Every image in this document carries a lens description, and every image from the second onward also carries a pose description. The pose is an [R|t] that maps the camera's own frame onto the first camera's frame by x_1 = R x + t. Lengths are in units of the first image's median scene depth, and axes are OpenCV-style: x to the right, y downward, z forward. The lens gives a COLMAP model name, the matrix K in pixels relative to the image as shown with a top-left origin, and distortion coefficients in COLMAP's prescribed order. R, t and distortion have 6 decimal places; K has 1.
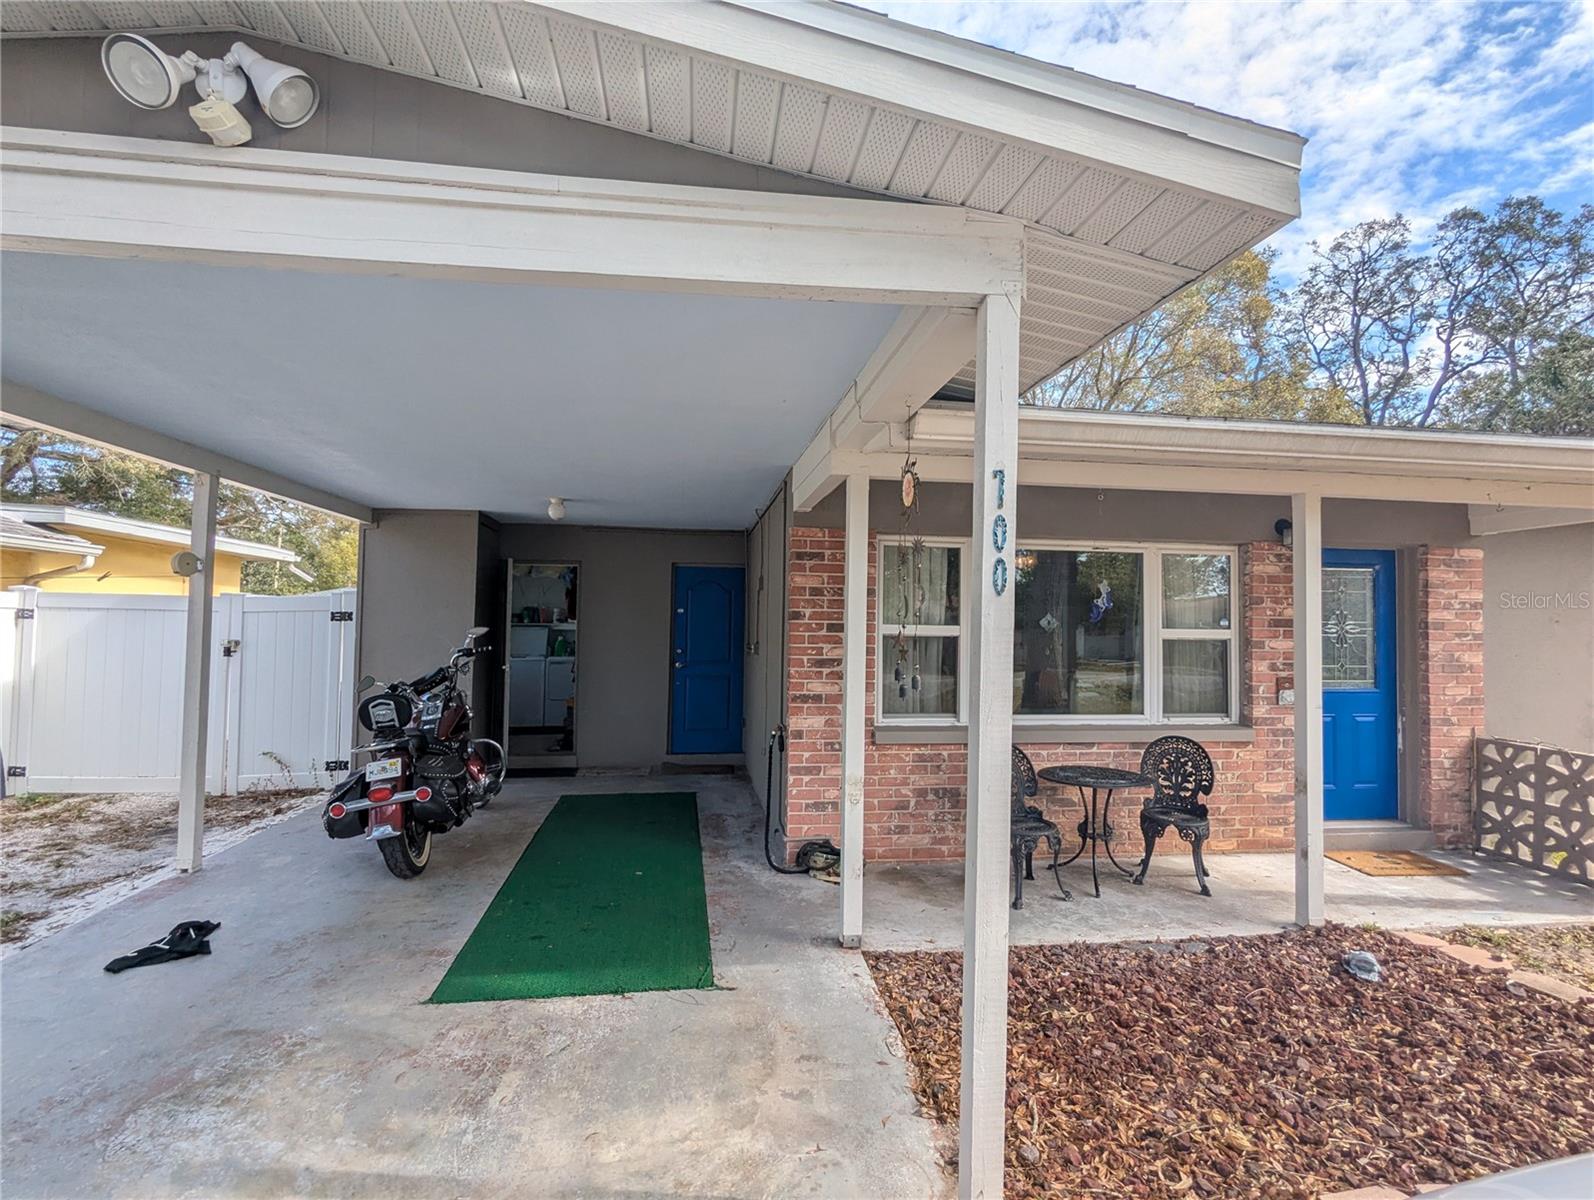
lens RADIAL K [[759.9, 0, 796.3], [0, 759.9, 595.6], [0, 0, 1]] dist [-0.003424, 0.003102]
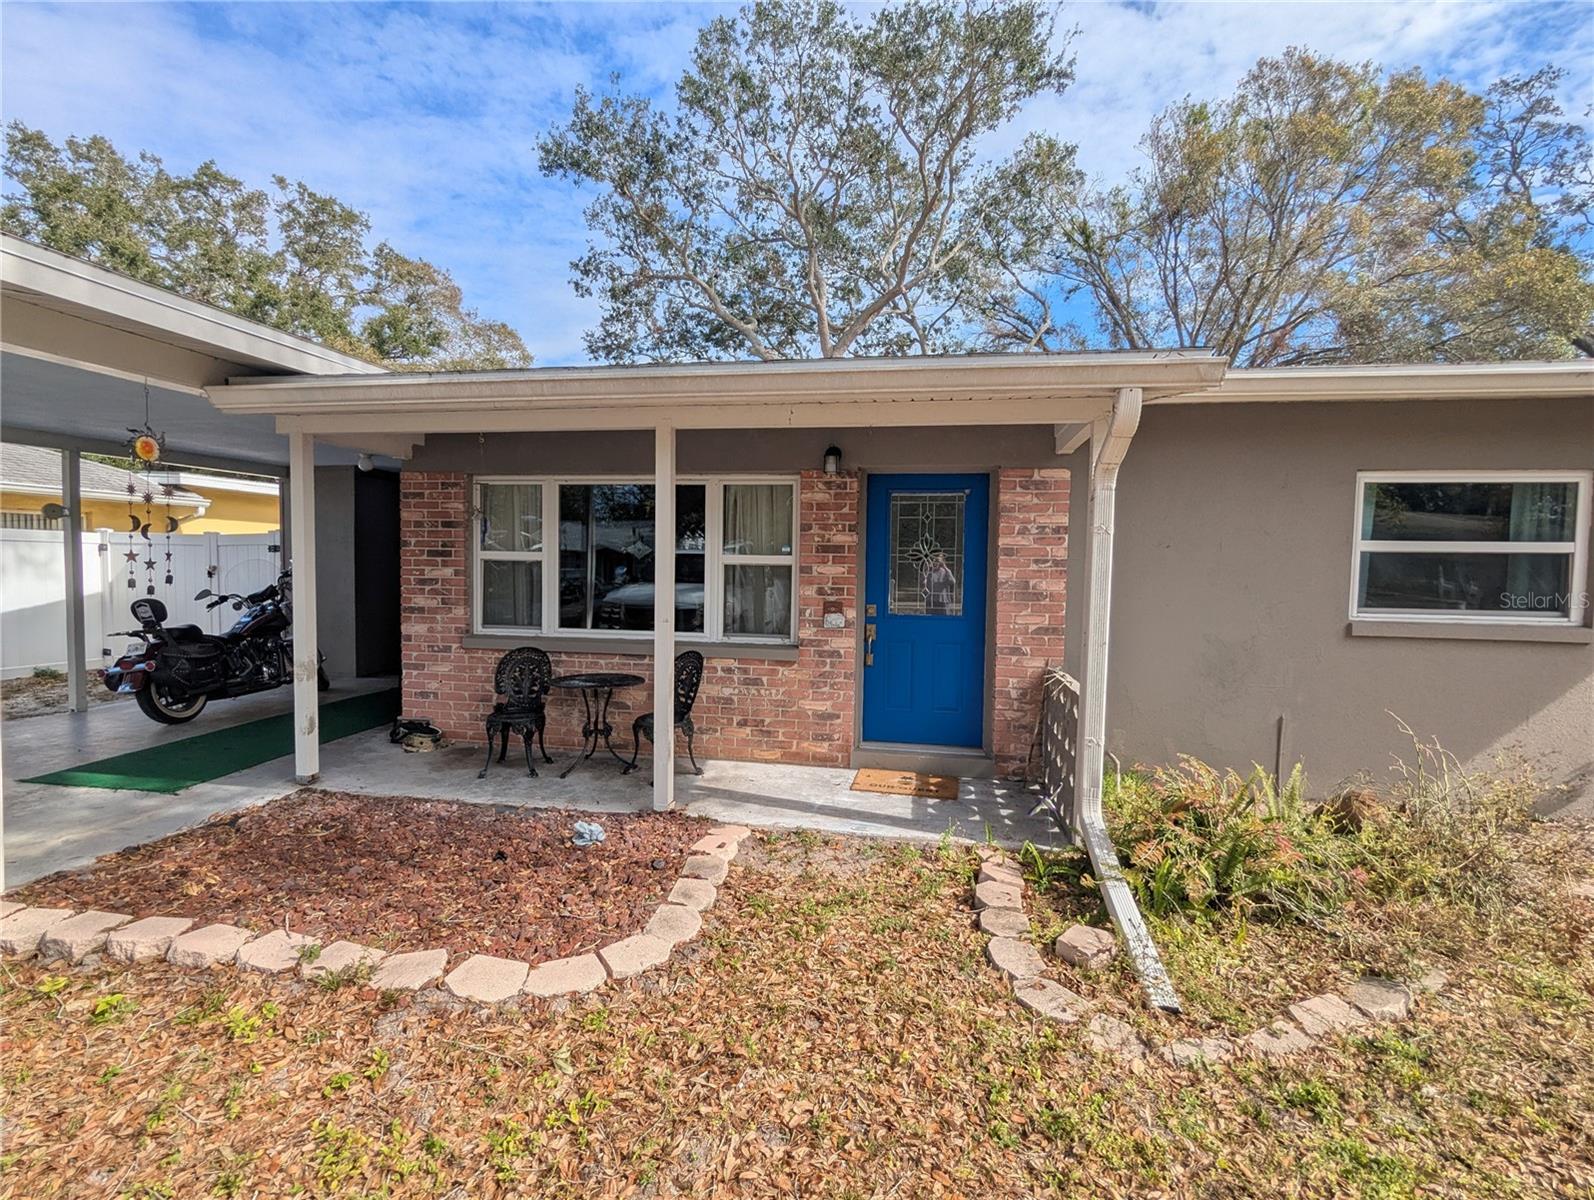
lens RADIAL K [[759.9, 0, 800.9], [0, 759.9, 600.6], [0, 0, 1]] dist [-0.003424, 0.003102]
pose [[0.950587, 0.017114, -0.309985, 0.921477], [0.010434, 0.996154, 0.086993, 0.015729], [0.310282, -0.085928, 0.946753, 0.007896]]
